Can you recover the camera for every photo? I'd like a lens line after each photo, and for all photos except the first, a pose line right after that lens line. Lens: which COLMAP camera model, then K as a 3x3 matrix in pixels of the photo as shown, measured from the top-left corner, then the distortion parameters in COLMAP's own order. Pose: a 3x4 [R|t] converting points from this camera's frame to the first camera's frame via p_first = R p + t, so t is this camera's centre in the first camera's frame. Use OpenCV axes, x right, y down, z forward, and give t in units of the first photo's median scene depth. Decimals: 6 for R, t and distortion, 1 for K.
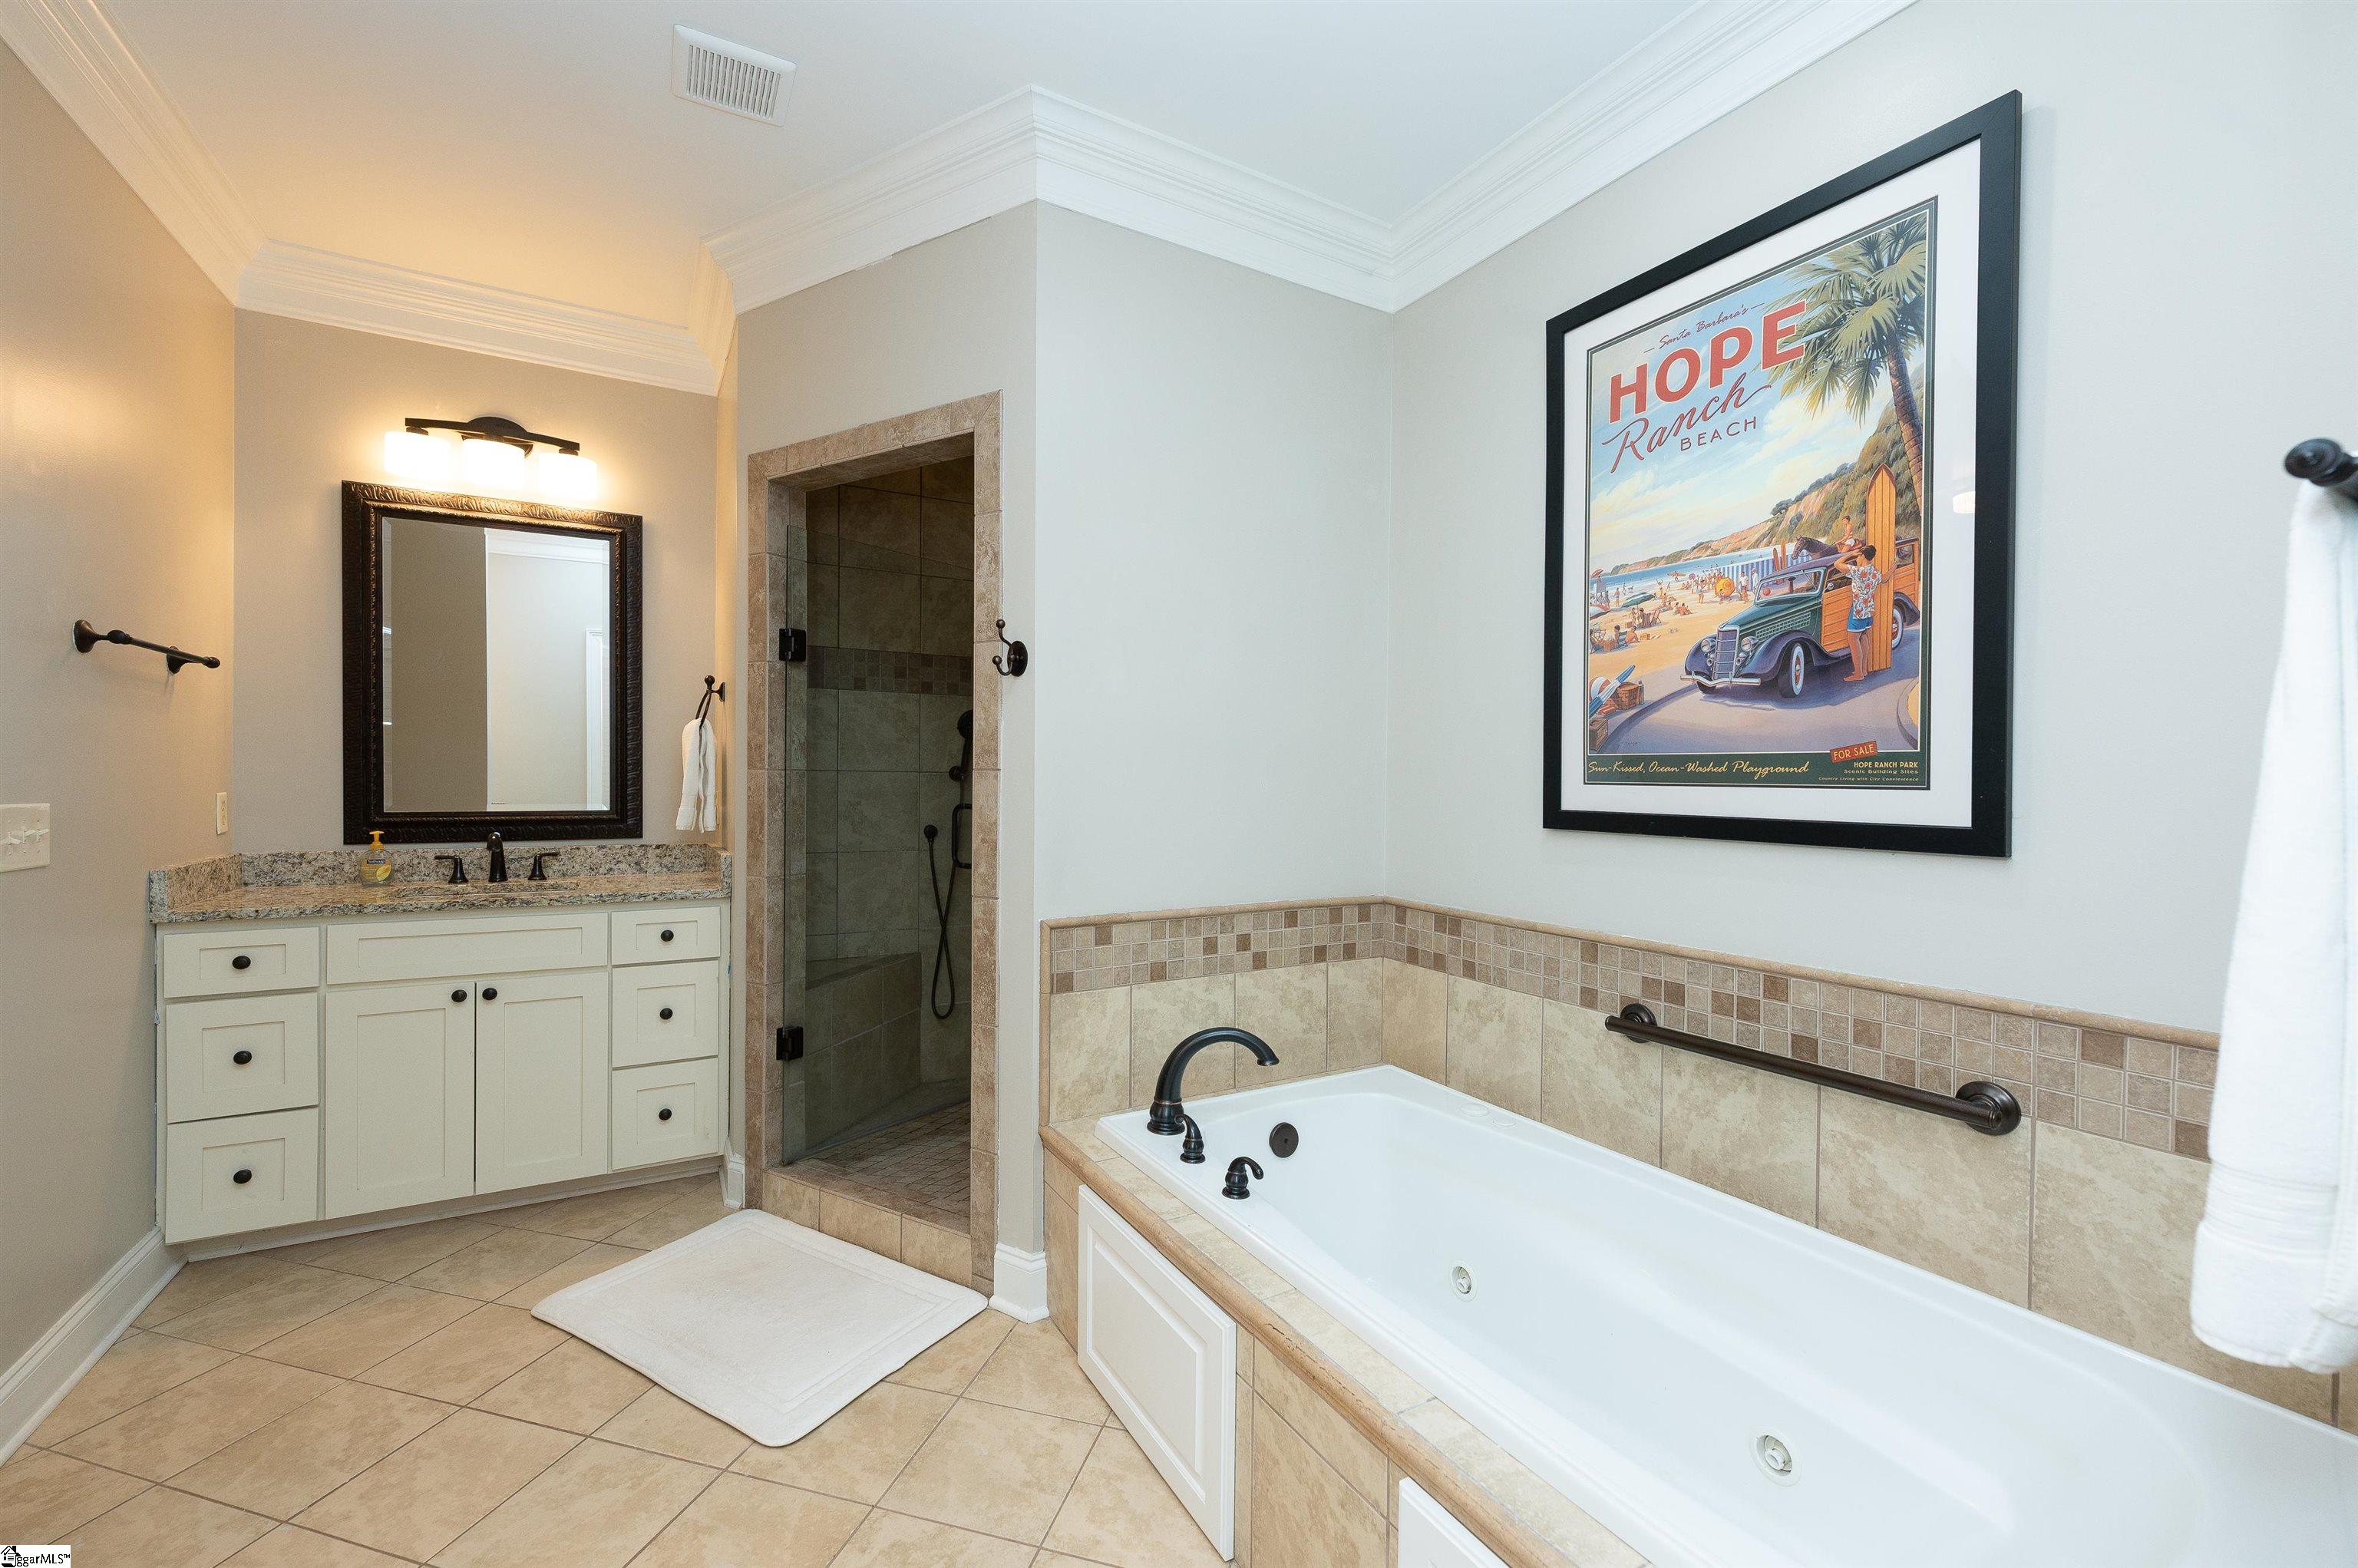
lens RADIAL K [[992.1, 0, 1166.6], [0, 992.1, 782.7], [0, 0, 1]] dist [0.001379, 0.000110]
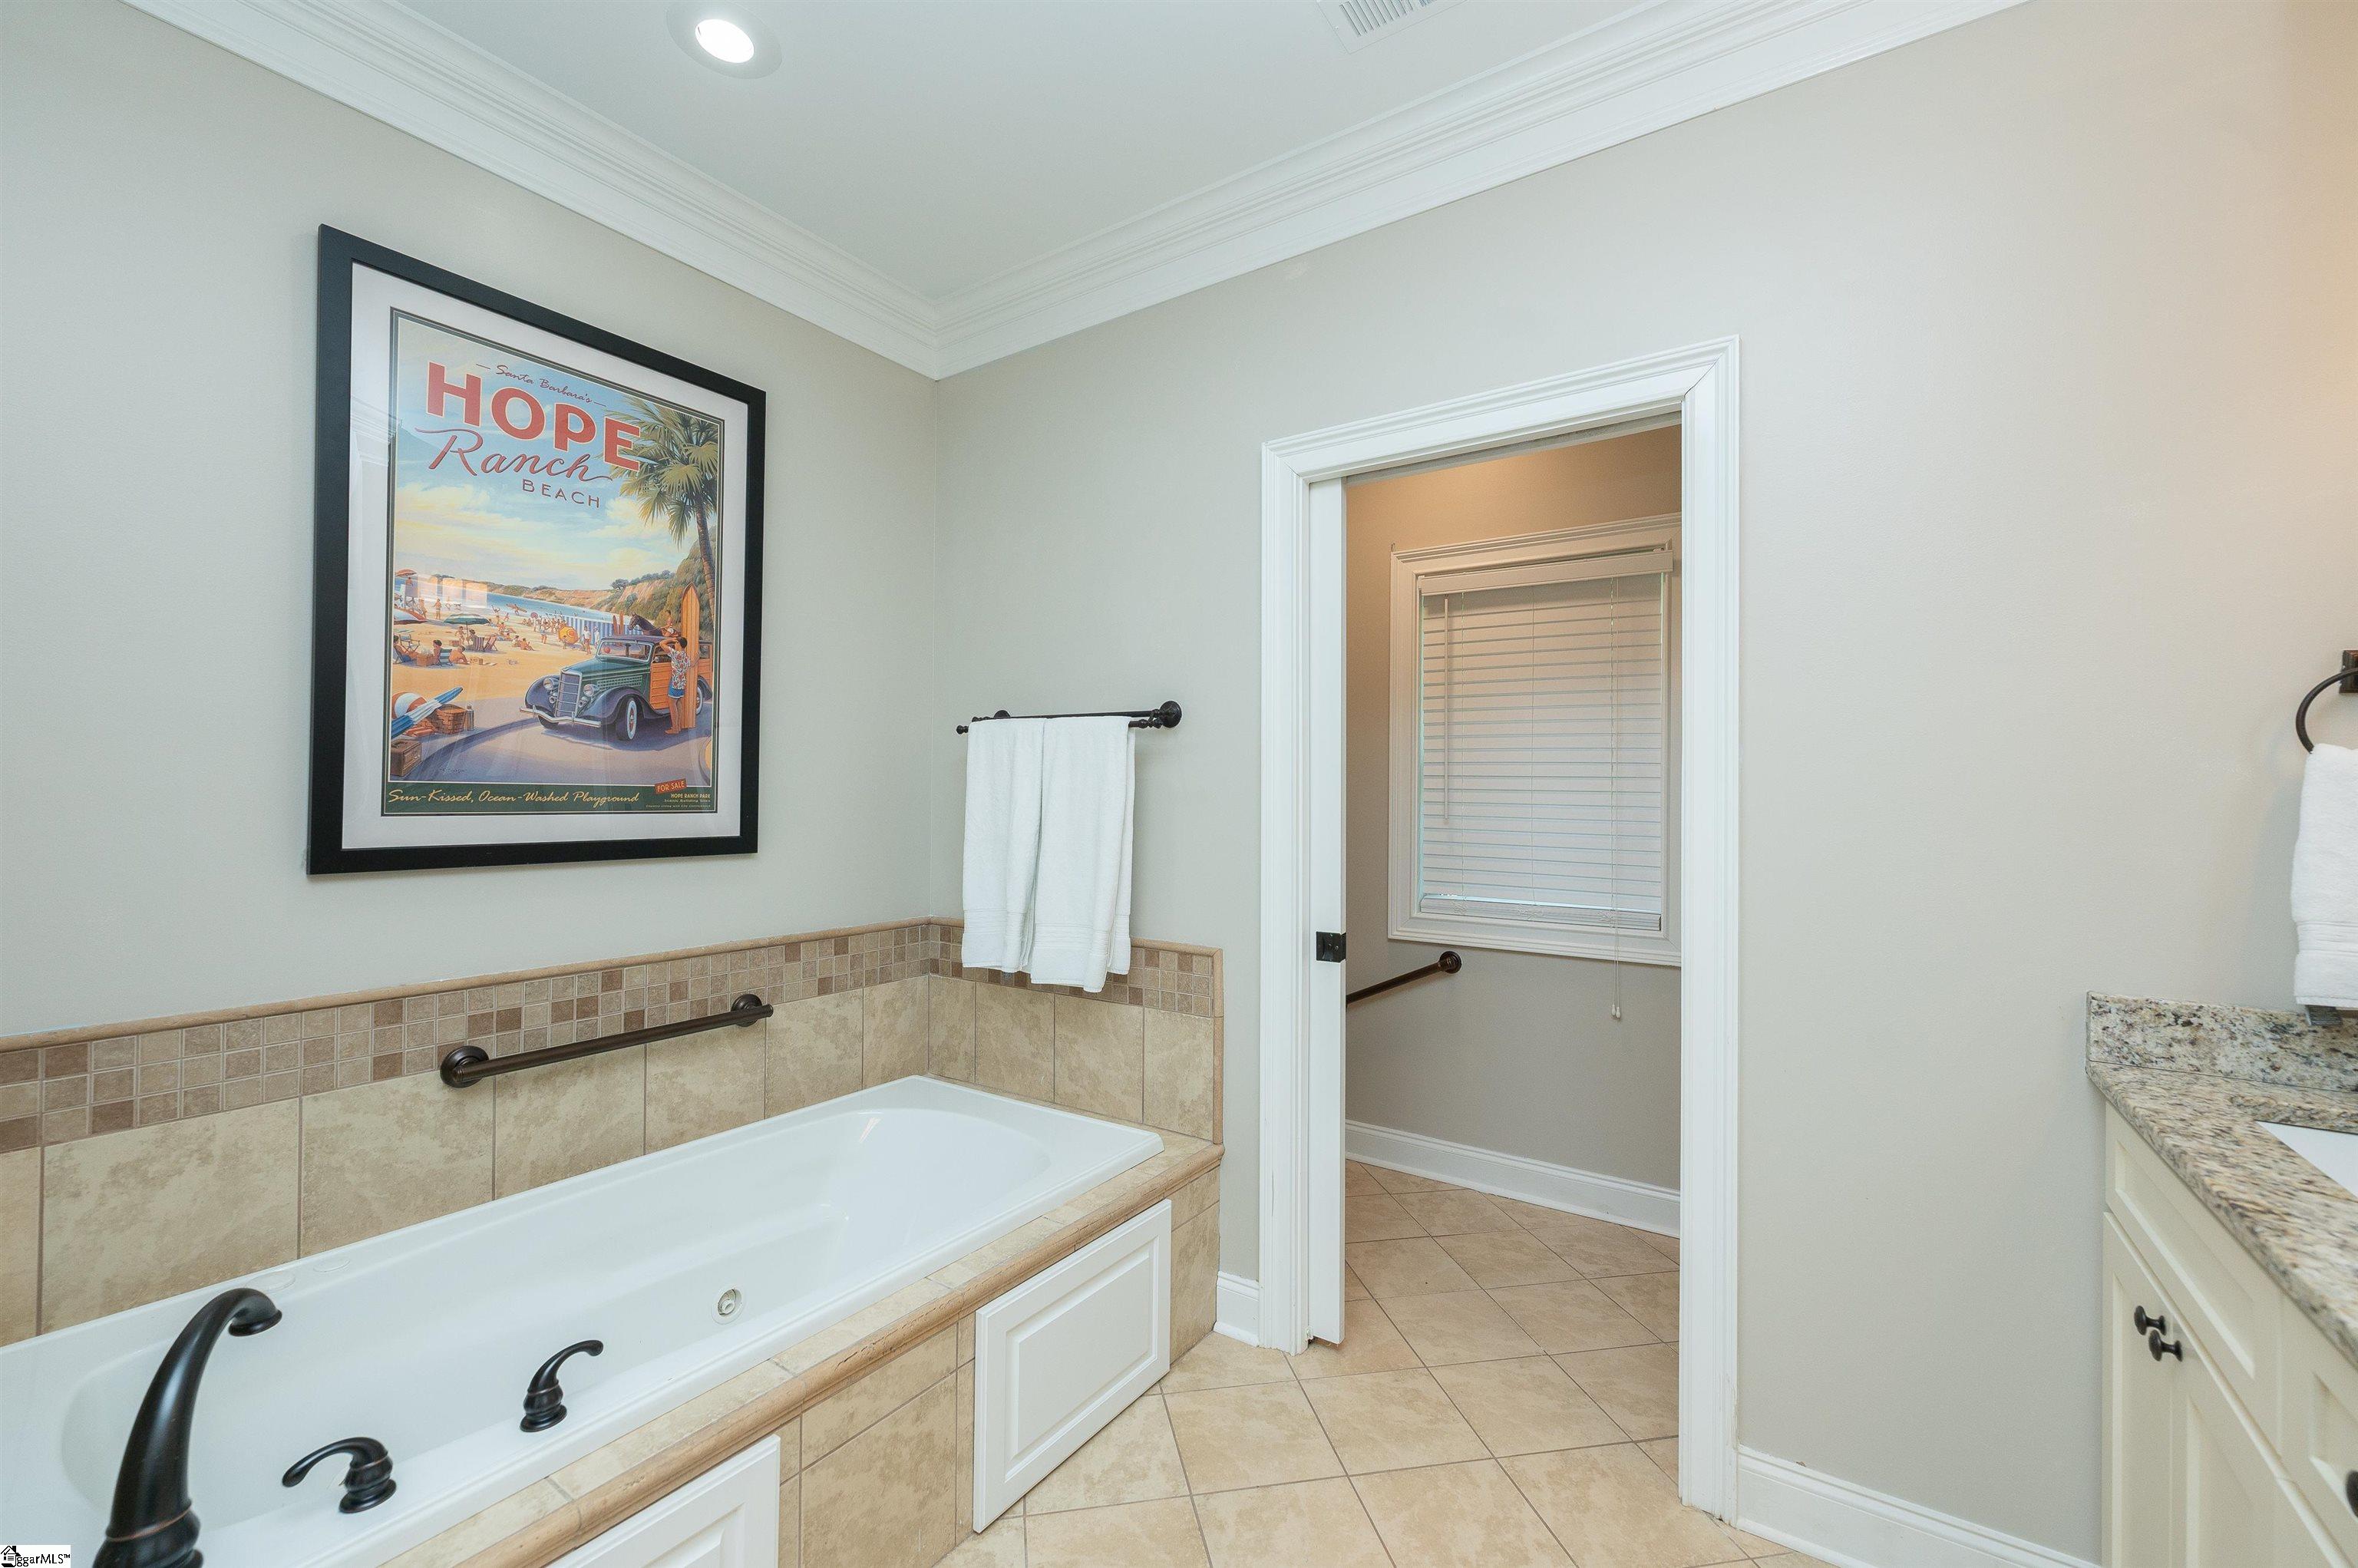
lens RADIAL K [[992.1, 0, 1166.8], [0, 992.1, 786.1], [0, 0, 1]] dist [0.001379, 0.000110]
pose [[-0.459956, -0.001969, 0.887939, -0.738864], [-0.002301, 0.999997, 0.001026, -0.030547], [-0.887938, -0.001572, -0.459960, 0.921914]]
